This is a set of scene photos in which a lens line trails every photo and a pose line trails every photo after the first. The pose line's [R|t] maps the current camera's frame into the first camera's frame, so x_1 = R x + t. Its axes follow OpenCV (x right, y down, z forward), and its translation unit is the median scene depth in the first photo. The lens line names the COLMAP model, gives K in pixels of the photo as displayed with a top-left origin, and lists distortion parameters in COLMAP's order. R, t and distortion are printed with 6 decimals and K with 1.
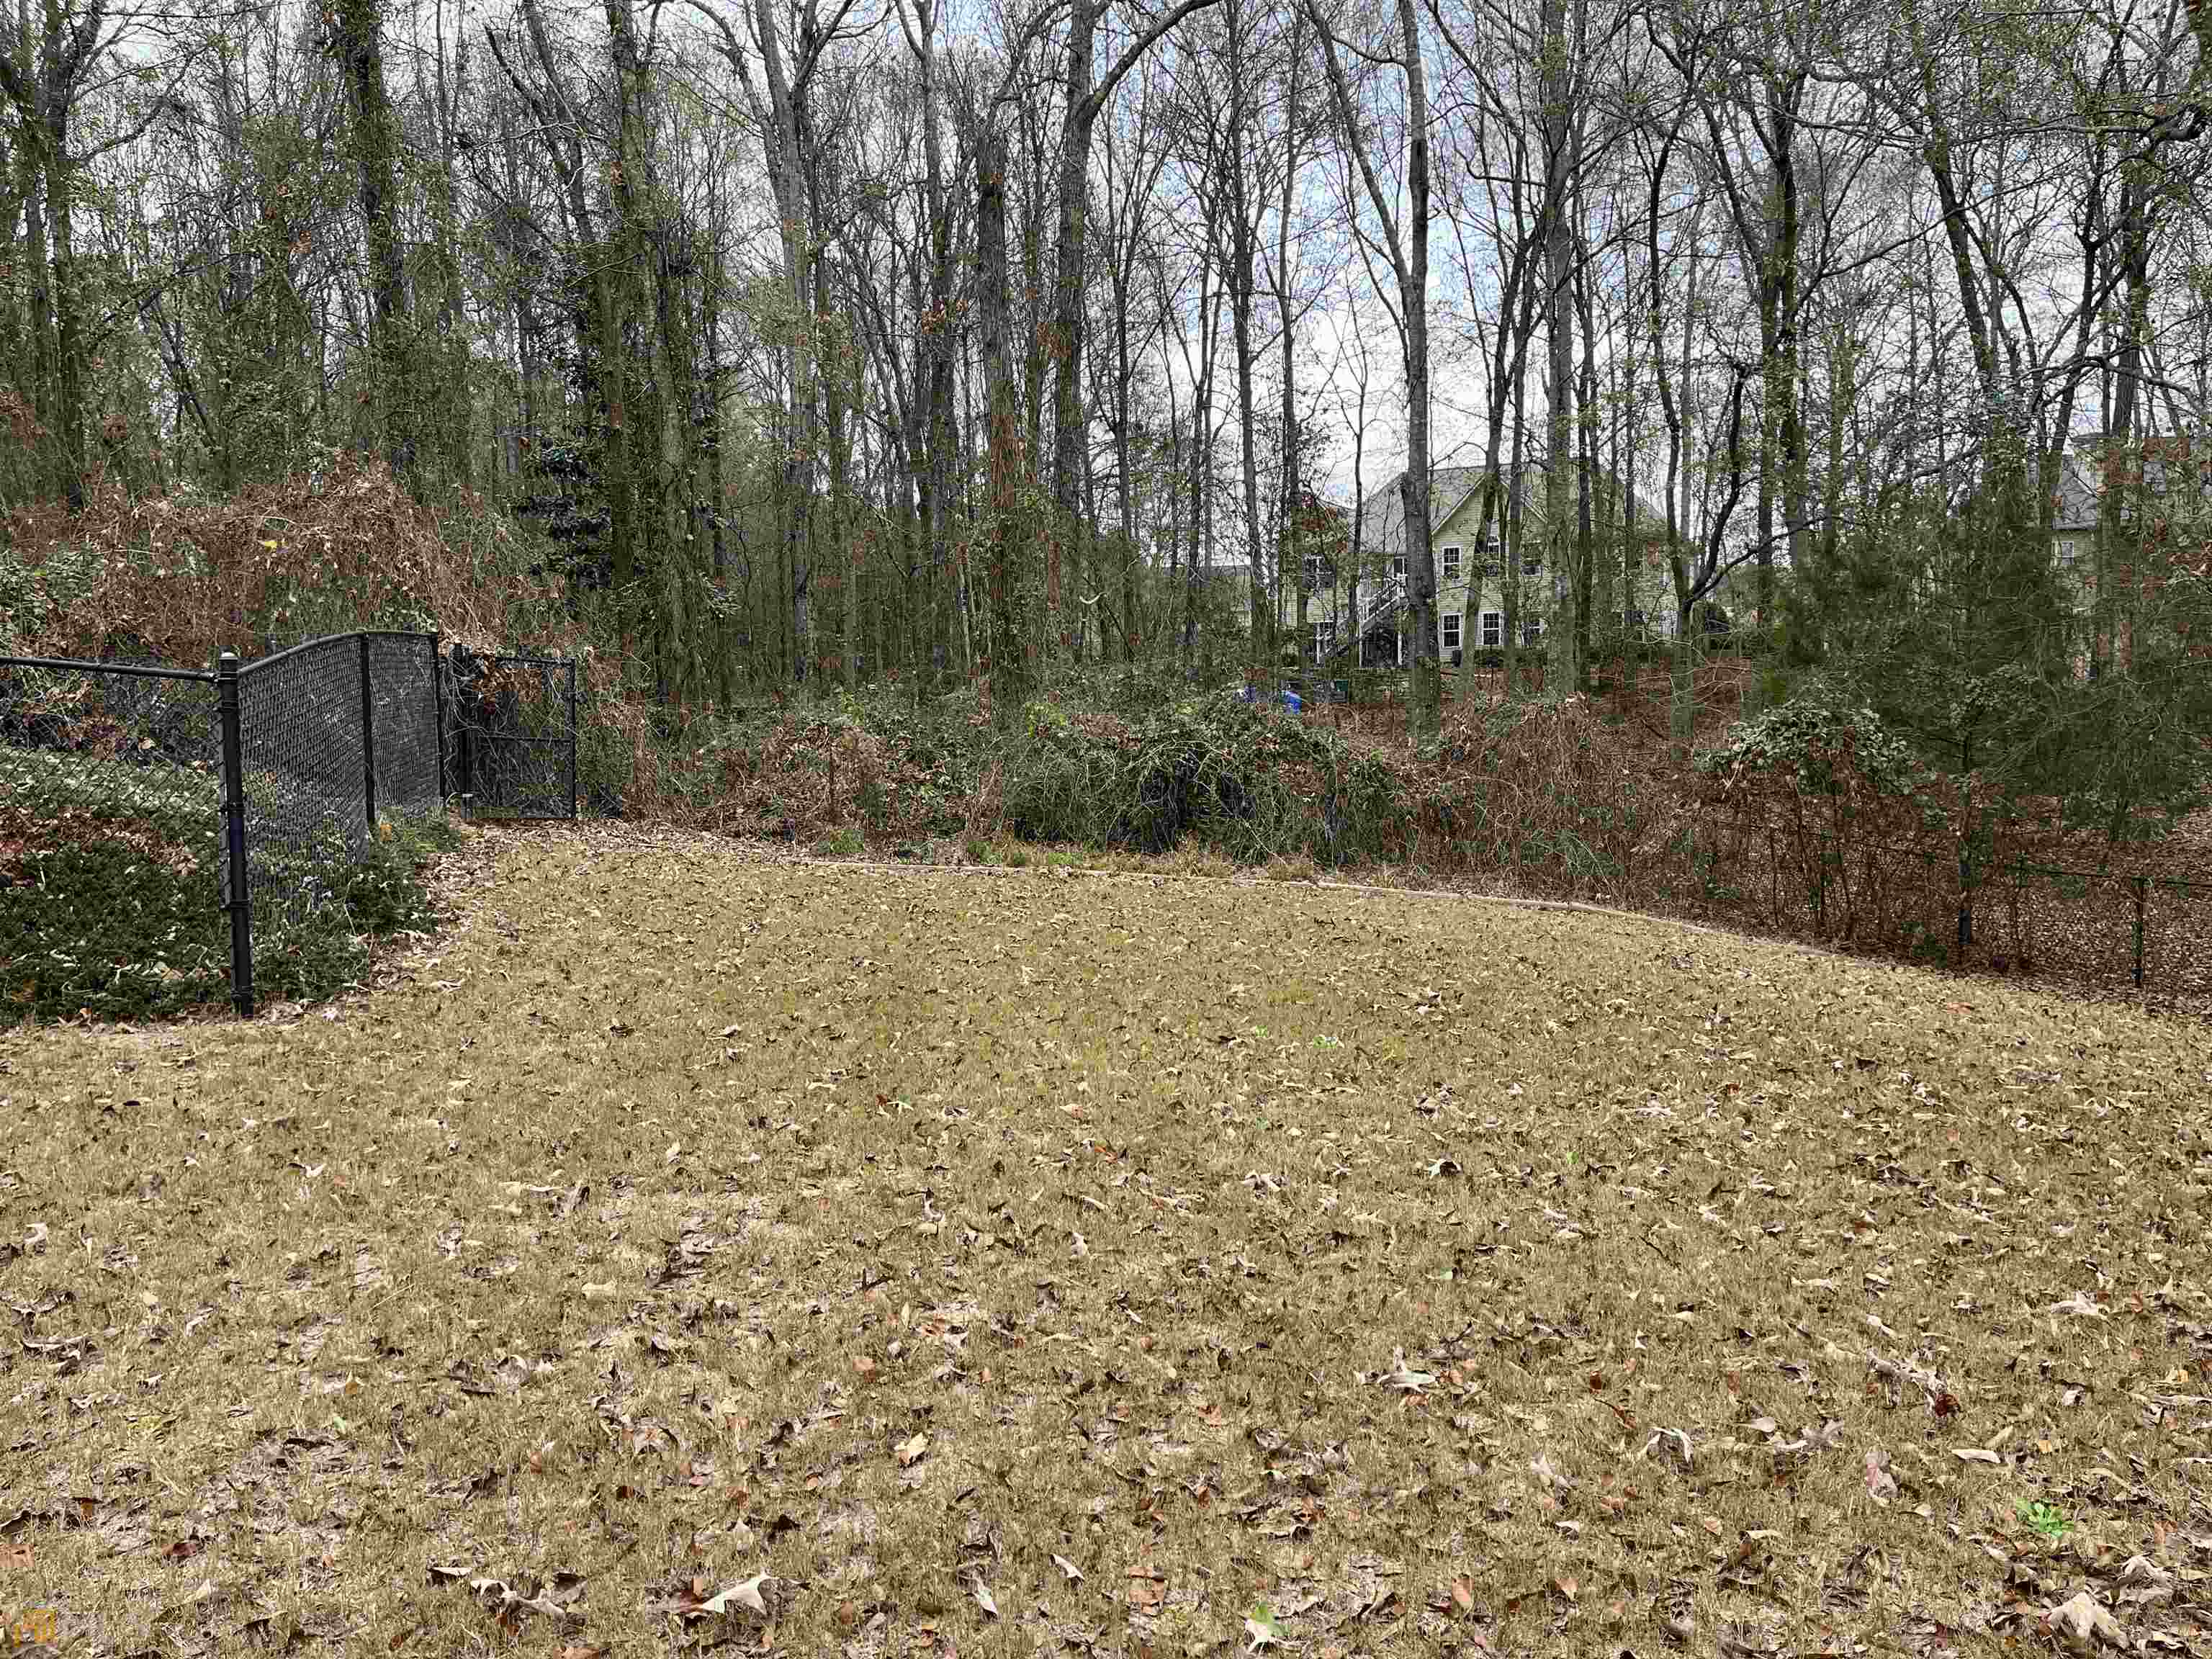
lens RADIAL K [[1649.6, 0, 1106.0], [0, 1649.6, 829.5], [0, 0, 1]] dist [0.065587, -0.072023]
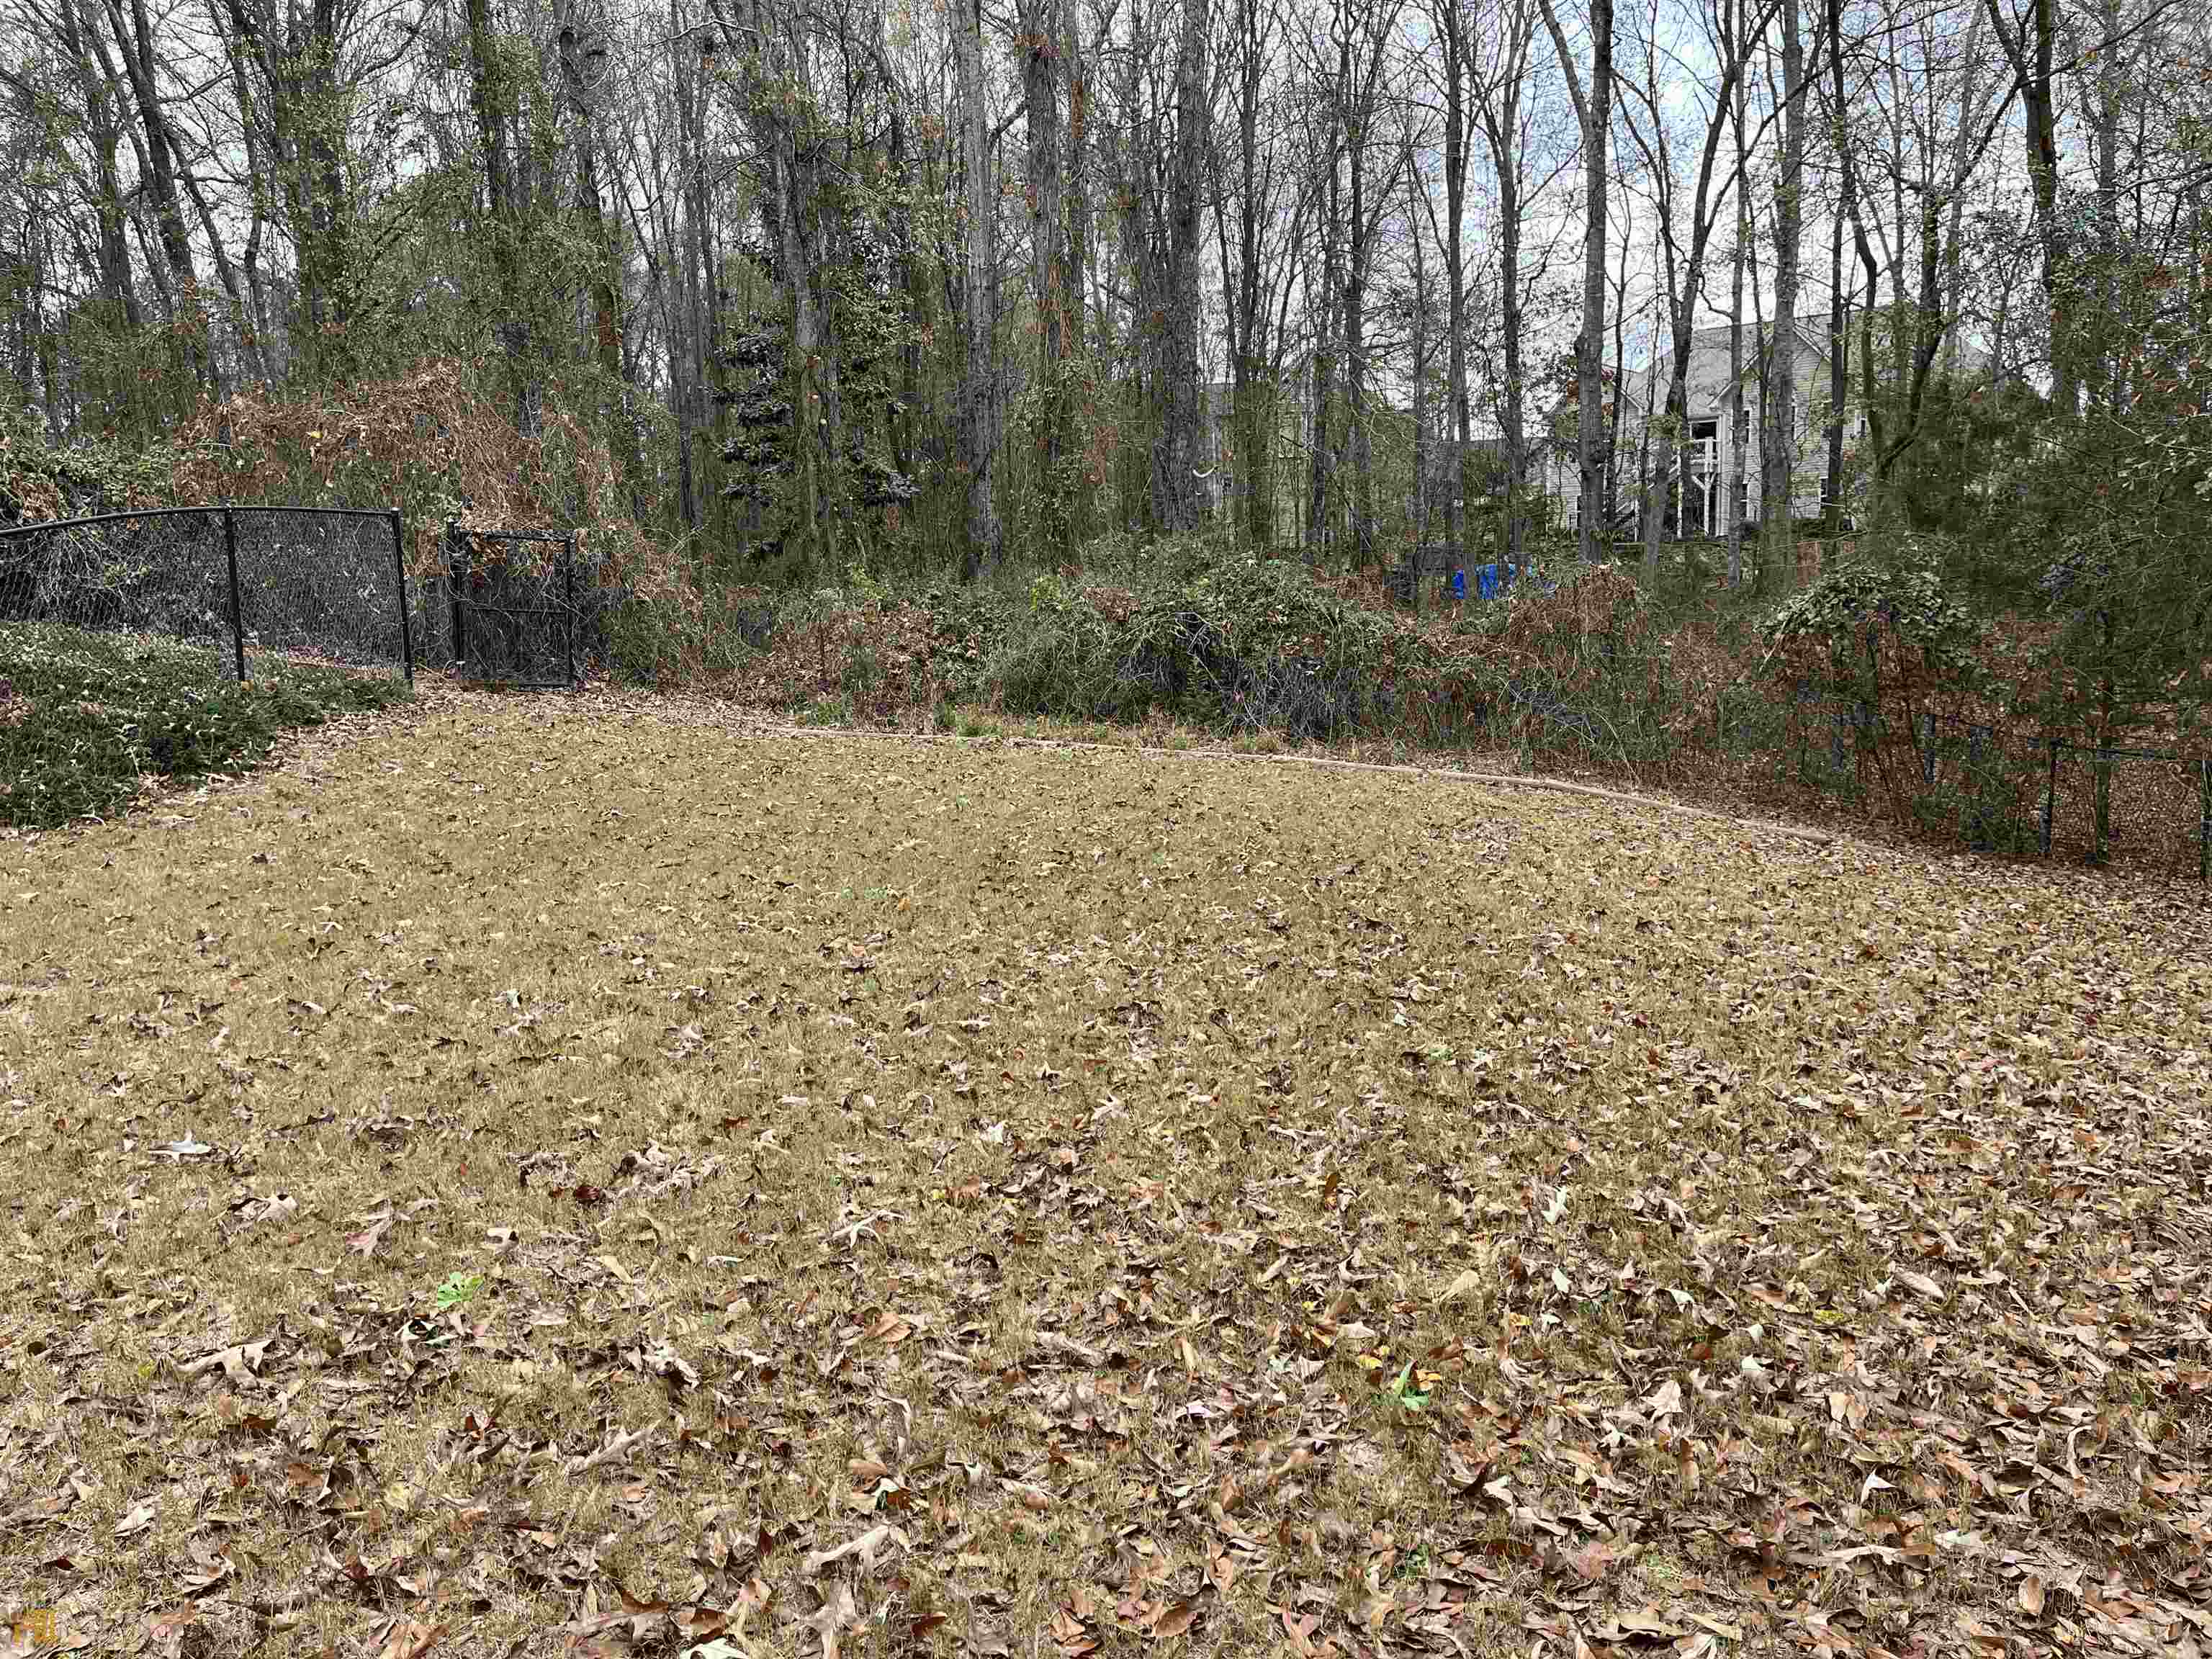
lens RADIAL K [[1678.4, 0, 1112.1], [0, 1678.4, 816.6], [0, 0, 1]] dist [0.089646, -0.121382]
pose [[0.980559, 0.018281, -0.195370, 0.204518], [-0.007025, 0.998283, 0.058152, 0.010231], [0.196098, -0.055649, 0.979004, -0.010615]]
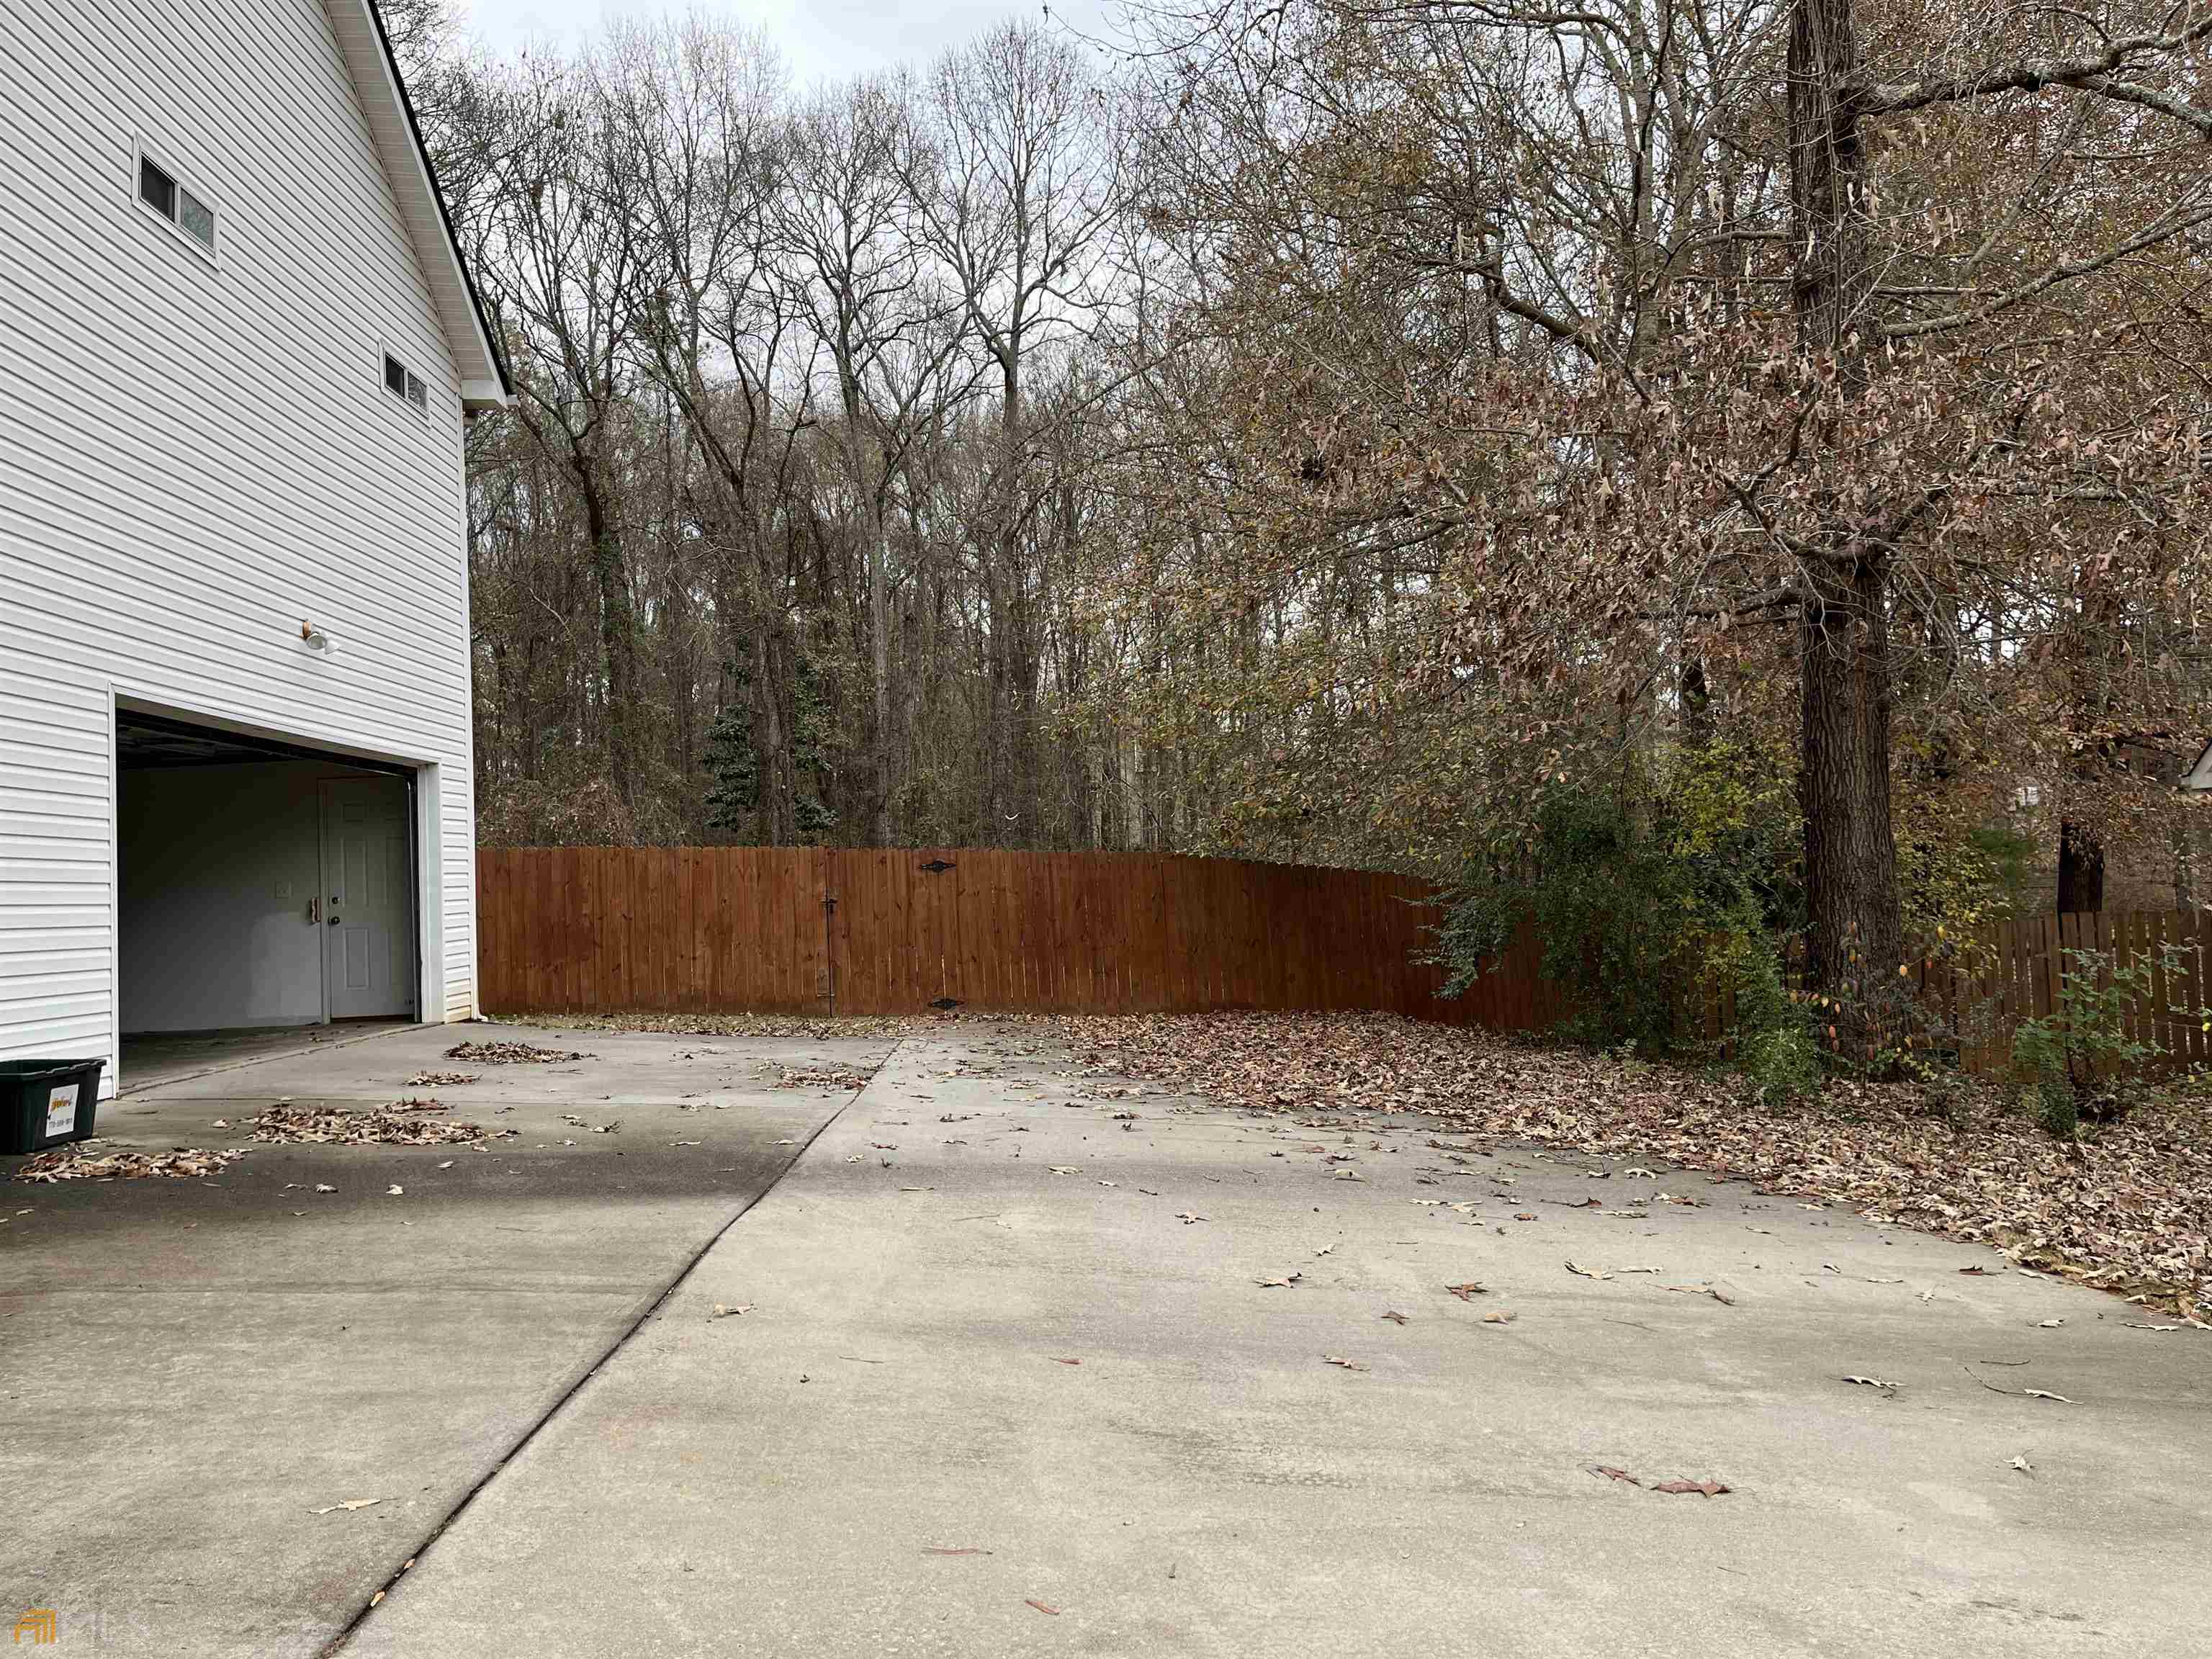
lens RADIAL K [[1681.2, 0, 1106.0], [0, 1681.2, 829.5], [0, 0, 1]] dist [0.093041, -0.103809]
pose [[0.989486, -0.018718, -0.143415, 0.493500], [0.003279, 0.994238, -0.107147, 0.083409], [0.144594, 0.105551, 0.983845, -0.995765]]
